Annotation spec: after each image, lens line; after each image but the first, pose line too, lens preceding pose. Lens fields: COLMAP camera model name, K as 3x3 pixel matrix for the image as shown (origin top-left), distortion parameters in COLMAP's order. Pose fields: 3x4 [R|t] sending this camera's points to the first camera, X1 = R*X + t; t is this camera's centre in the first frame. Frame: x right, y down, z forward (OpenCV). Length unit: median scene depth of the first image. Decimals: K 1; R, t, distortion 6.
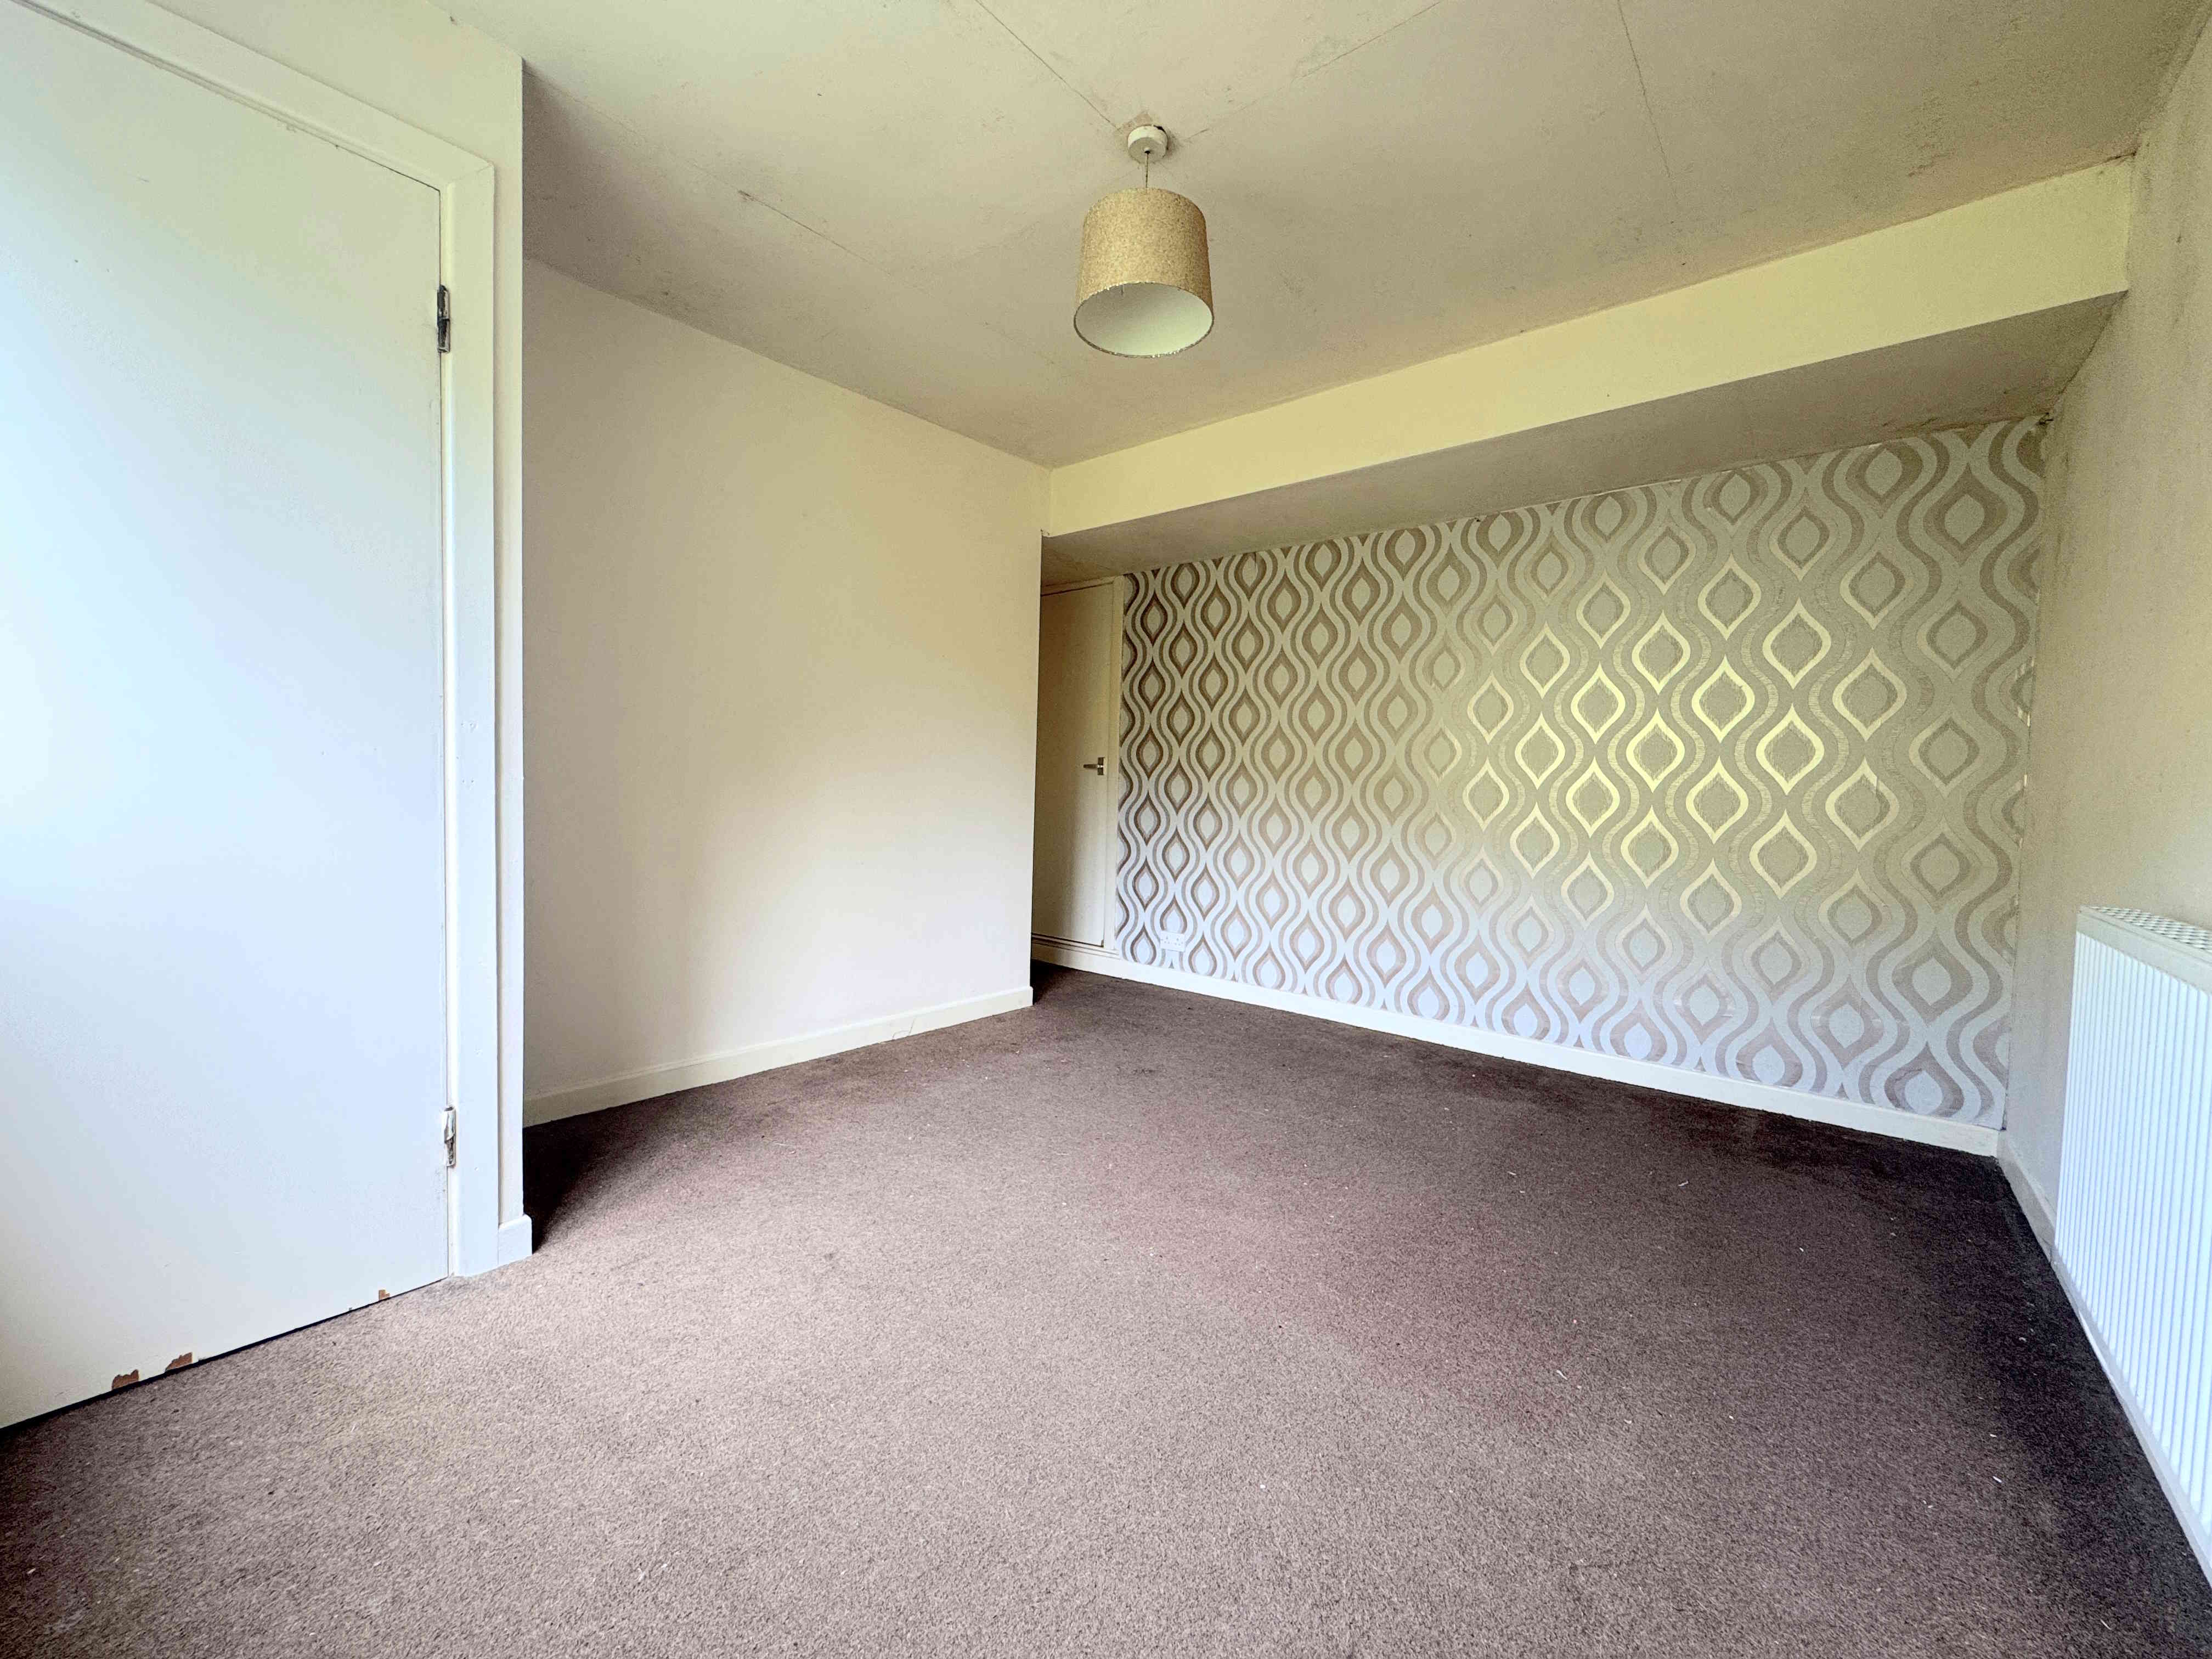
lens RADIAL K [[885.6, 0, 1101.4], [0, 885.6, 828.4], [0, 0, 1]] dist [-0.000868, -0.000119]
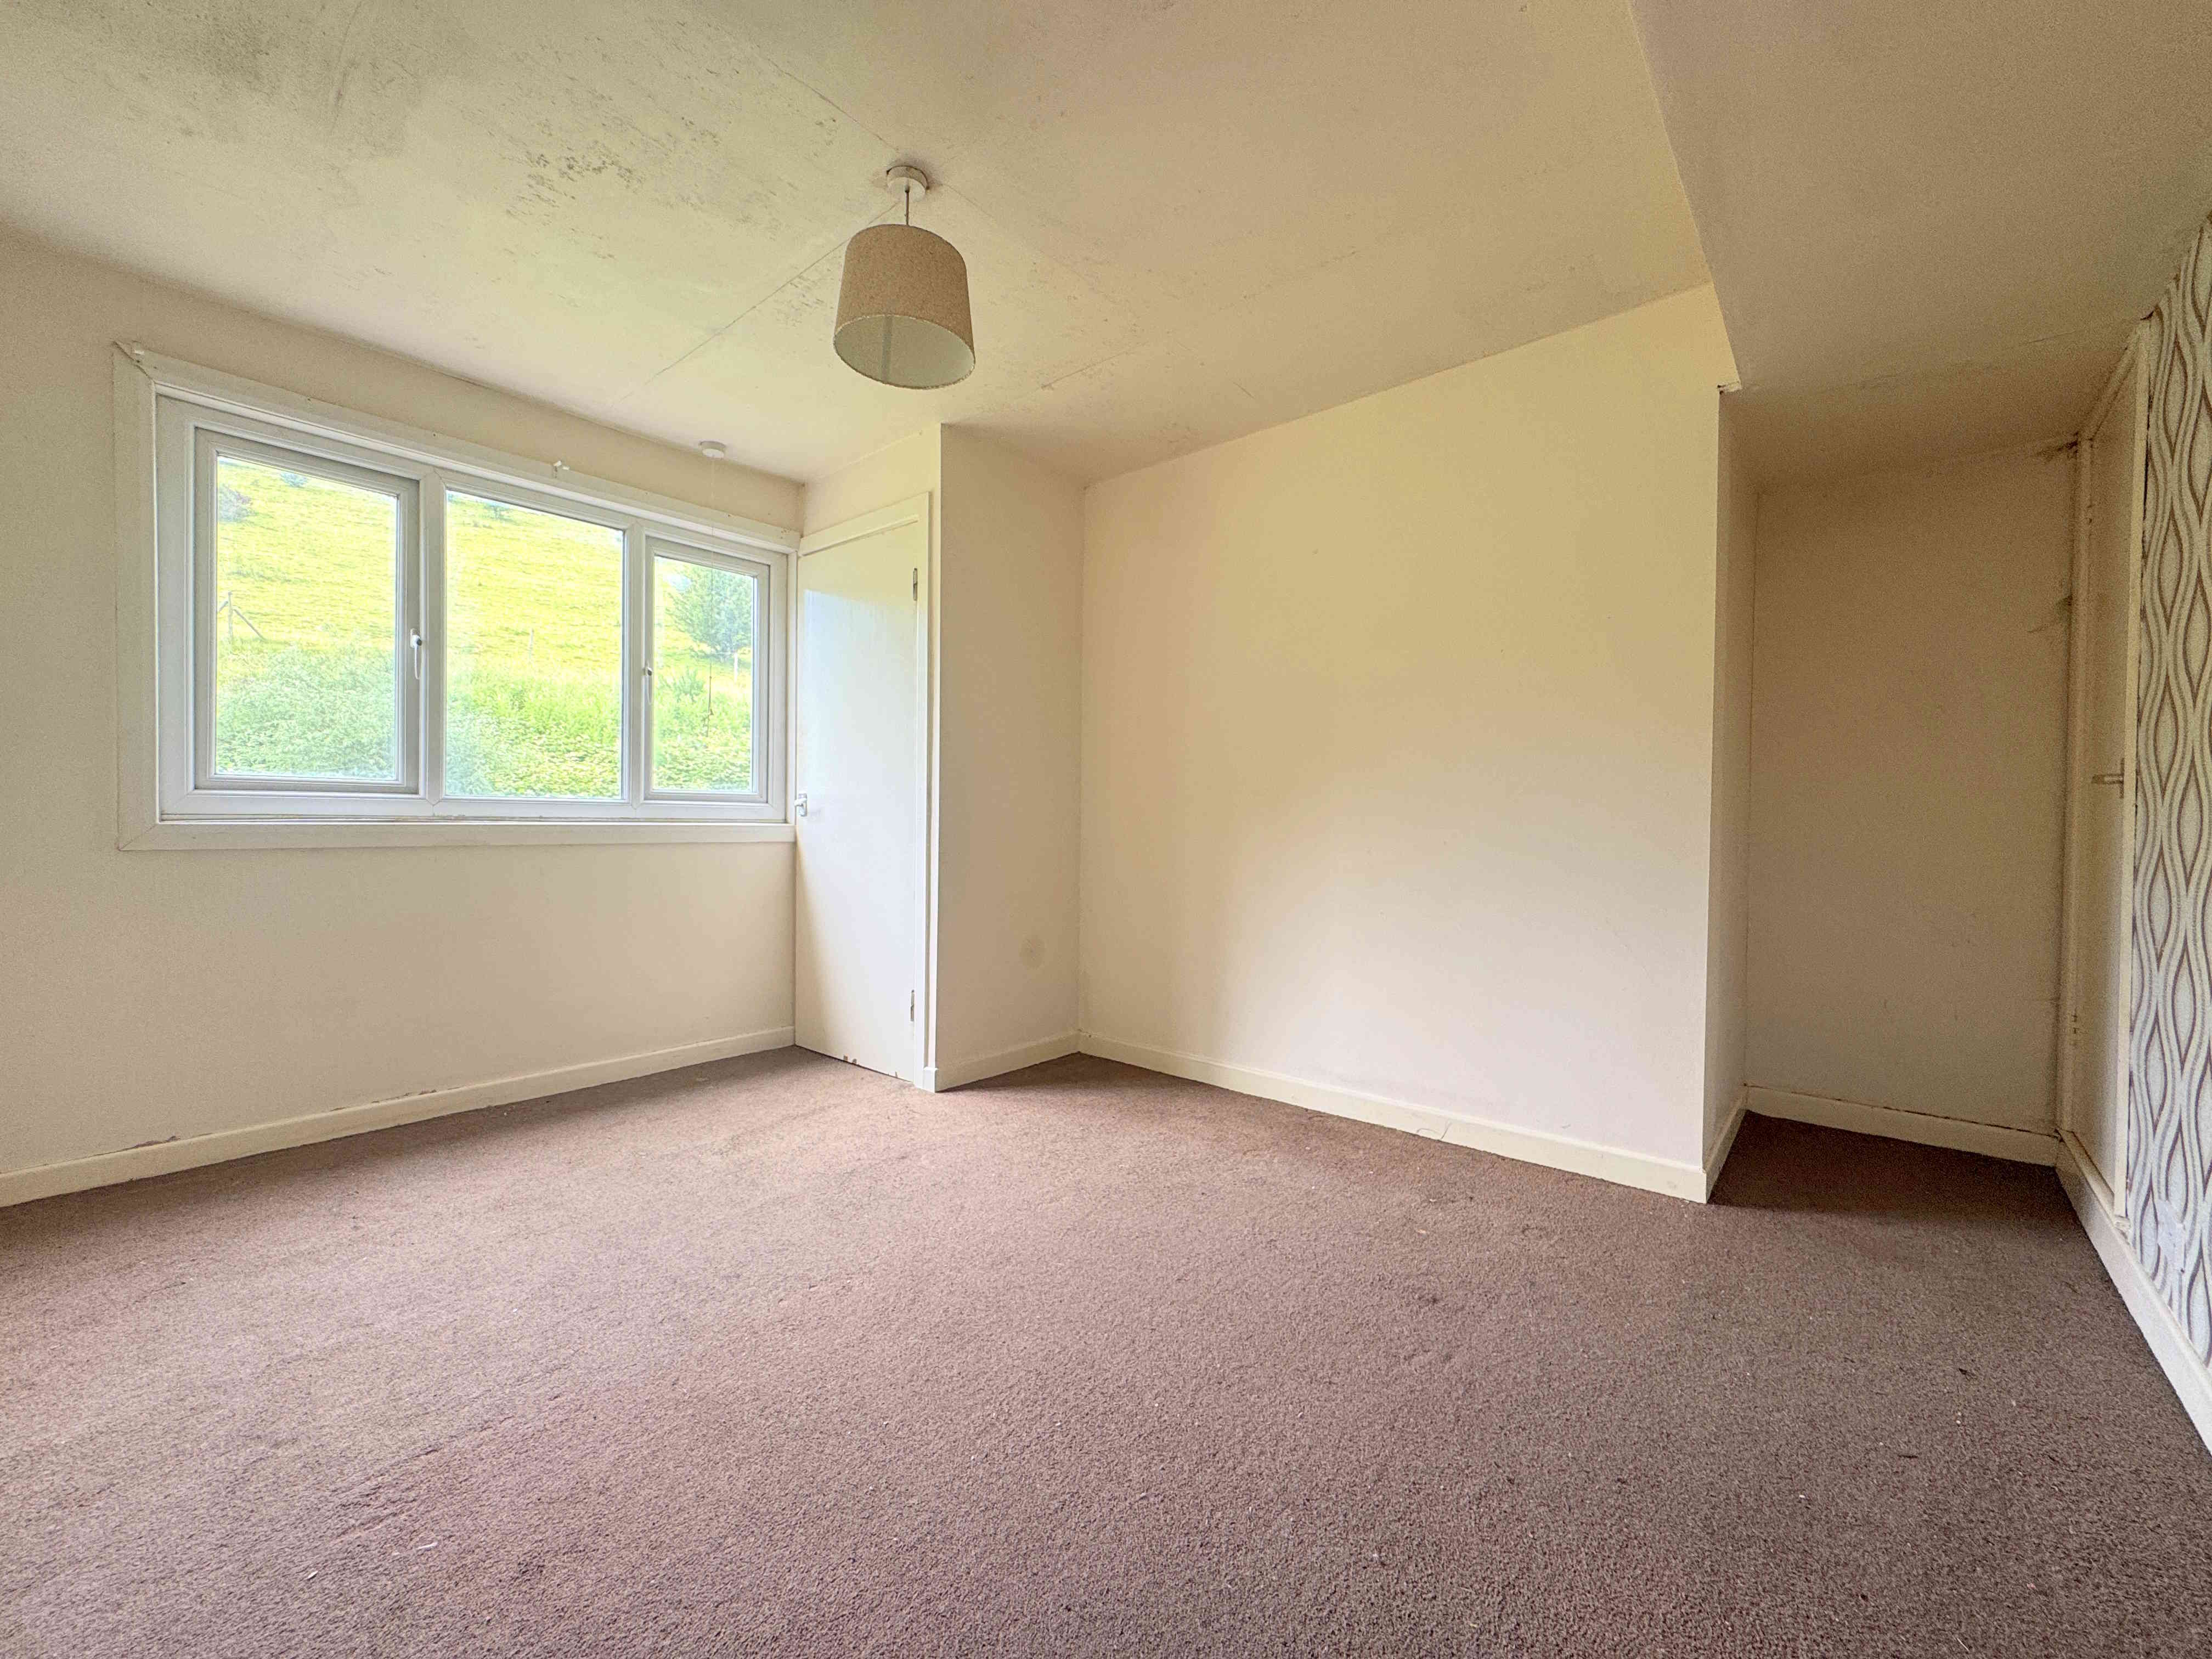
lens RADIAL K [[885.6, 0, 1101.4], [0, 885.6, 828.4], [0, 0, 1]] dist [-0.000868, -0.000119]
pose [[-0.012466, -0.016695, -0.999783, 0.685258], [-0.056930, 0.998251, -0.015959, -0.013403], [0.998300, 0.056719, -0.013394, 0.833693]]
